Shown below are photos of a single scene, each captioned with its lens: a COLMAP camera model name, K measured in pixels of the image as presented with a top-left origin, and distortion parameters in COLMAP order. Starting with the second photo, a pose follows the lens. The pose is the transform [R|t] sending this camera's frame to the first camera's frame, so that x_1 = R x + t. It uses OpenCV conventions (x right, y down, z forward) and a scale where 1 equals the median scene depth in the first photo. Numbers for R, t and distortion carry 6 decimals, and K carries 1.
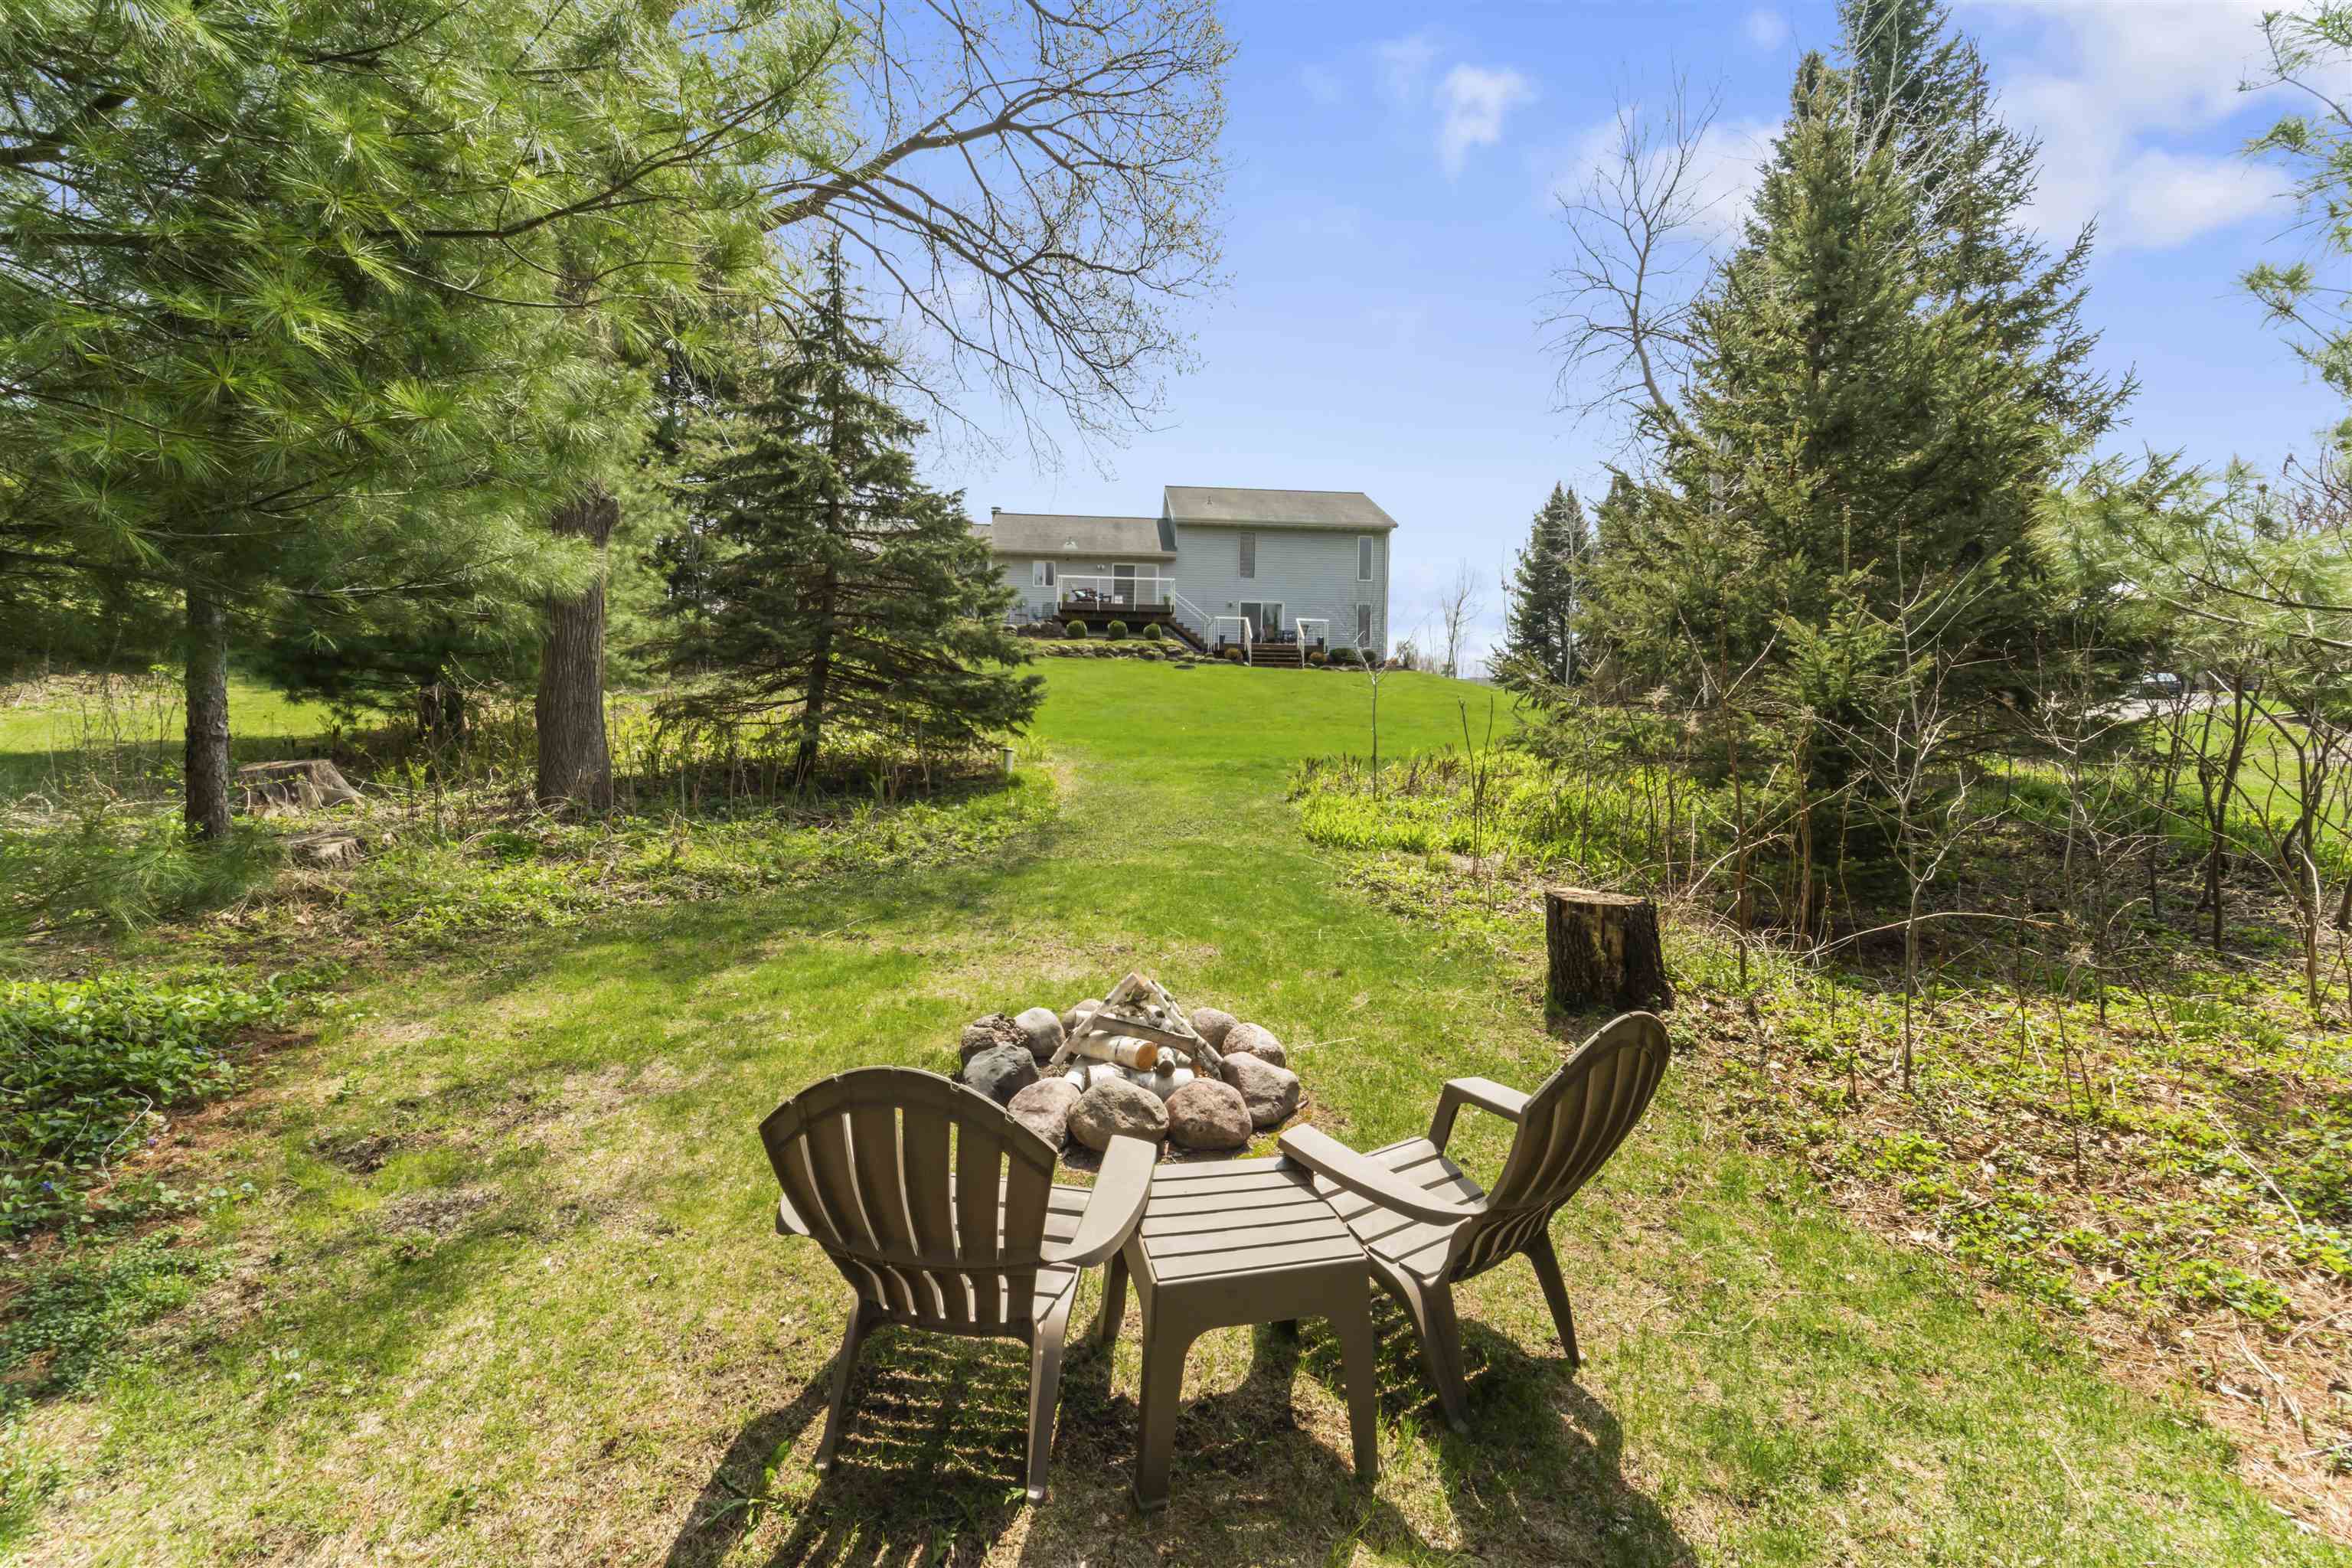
lens RADIAL K [[959.8, 0, 1171.9], [0, 959.8, 769.2], [0, 0, 1]] dist [-0.000975, -0.000520]
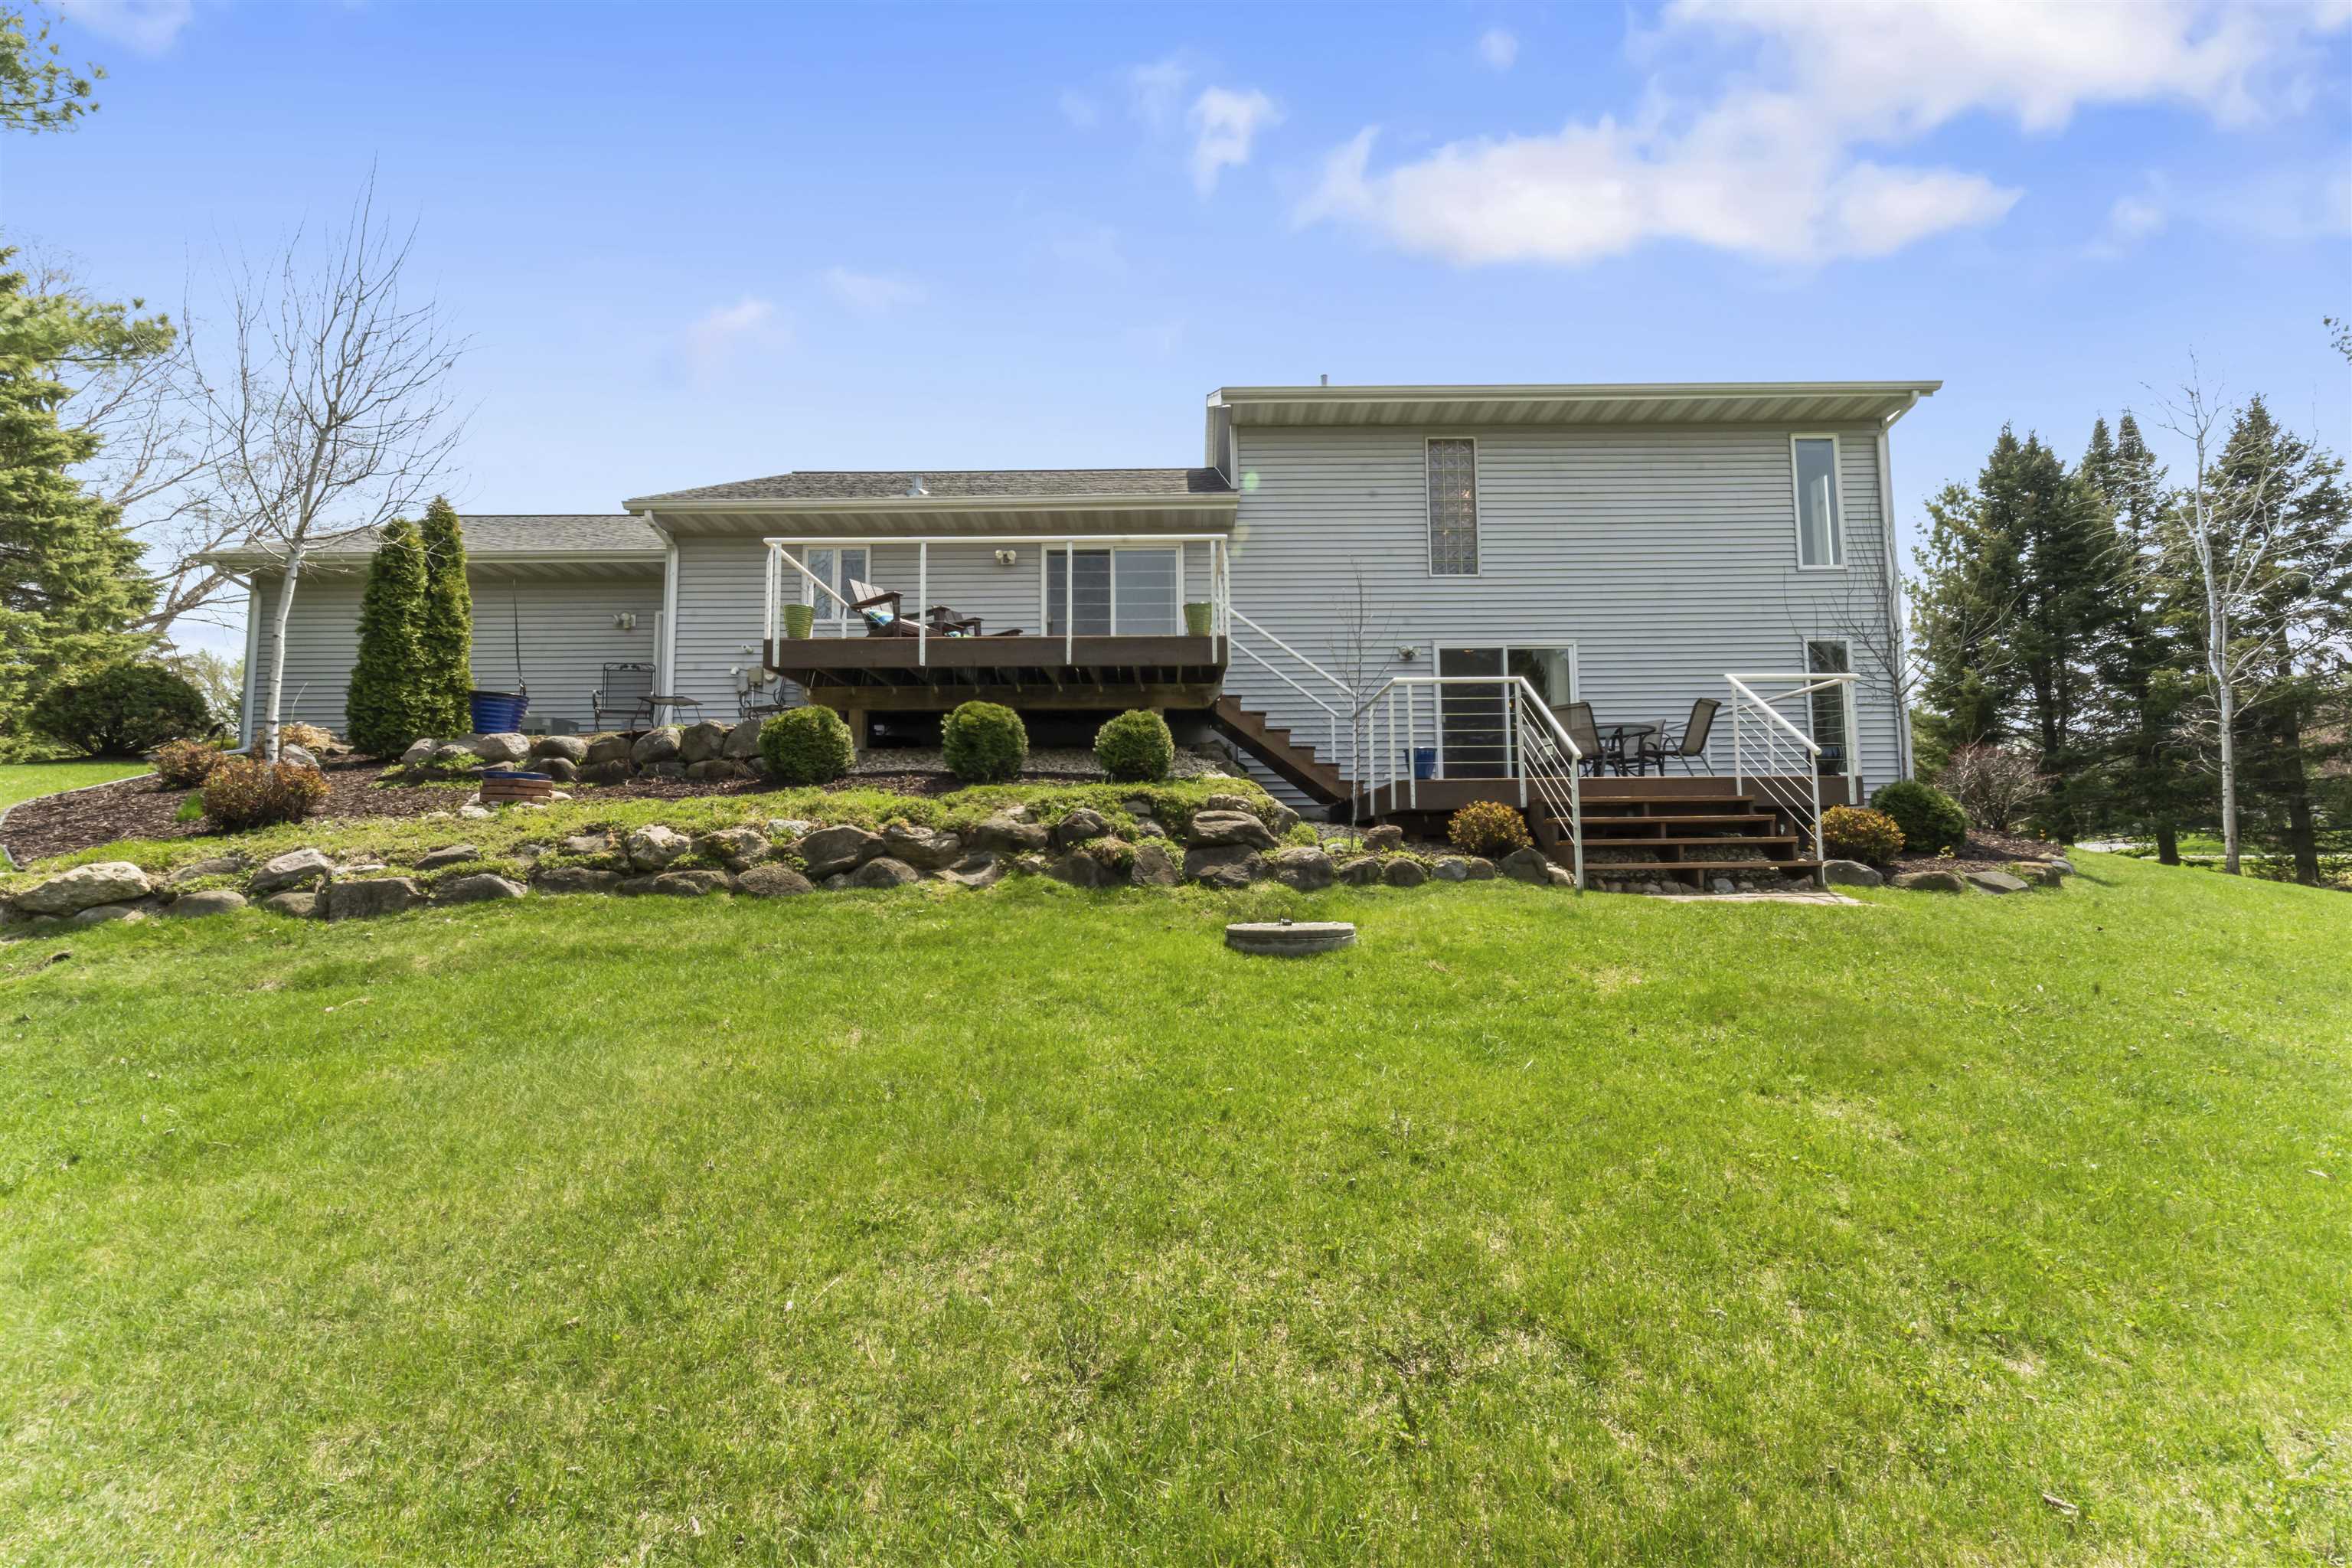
lens RADIAL K [[959.8, 0, 1171.9], [0, 959.8, 769.2], [0, 0, 1]] dist [-0.000975, -0.000520]
pose [[0.996360, -0.029445, -0.079999, 0.006929], [0.020117, 0.993162, -0.115002, -0.110003], [0.082838, 0.112974, 0.990139, 0.769845]]
